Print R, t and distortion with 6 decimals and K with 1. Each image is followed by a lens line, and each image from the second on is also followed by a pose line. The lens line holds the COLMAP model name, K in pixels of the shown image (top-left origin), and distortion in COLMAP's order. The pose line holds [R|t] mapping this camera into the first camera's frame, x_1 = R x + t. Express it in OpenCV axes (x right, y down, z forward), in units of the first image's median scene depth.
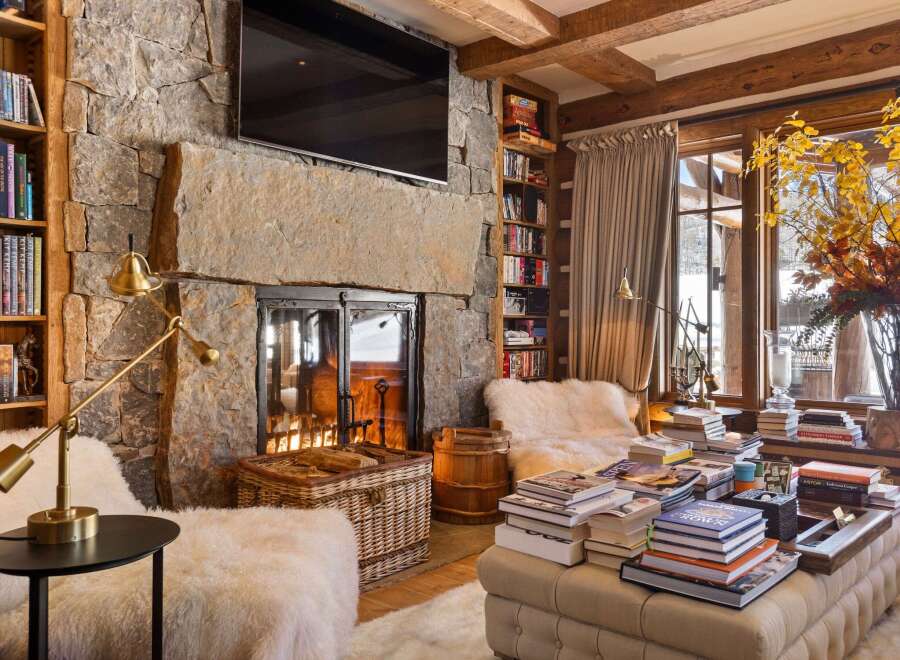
lens RADIAL K [[731.5, 0, 449.1], [0, 731.5, 328.4], [0, 0, 1]] dist [0.024612, -0.023279]
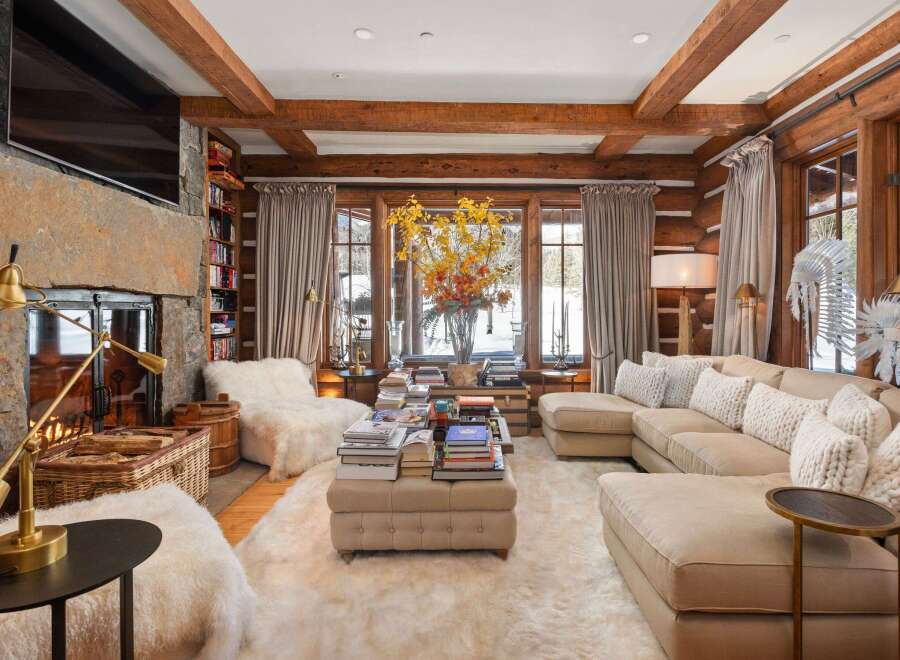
lens RADIAL K [[506.2, 0, 466.9], [0, 506.2, 315.1], [0, 0, 1]] dist [-0.003495, -0.004811]
pose [[0.724513, -0.005675, 0.689237, -0.236625], [0.000073, 0.999967, 0.008157, -0.020960], [-0.689261, -0.005860, 0.724490, 0.050741]]
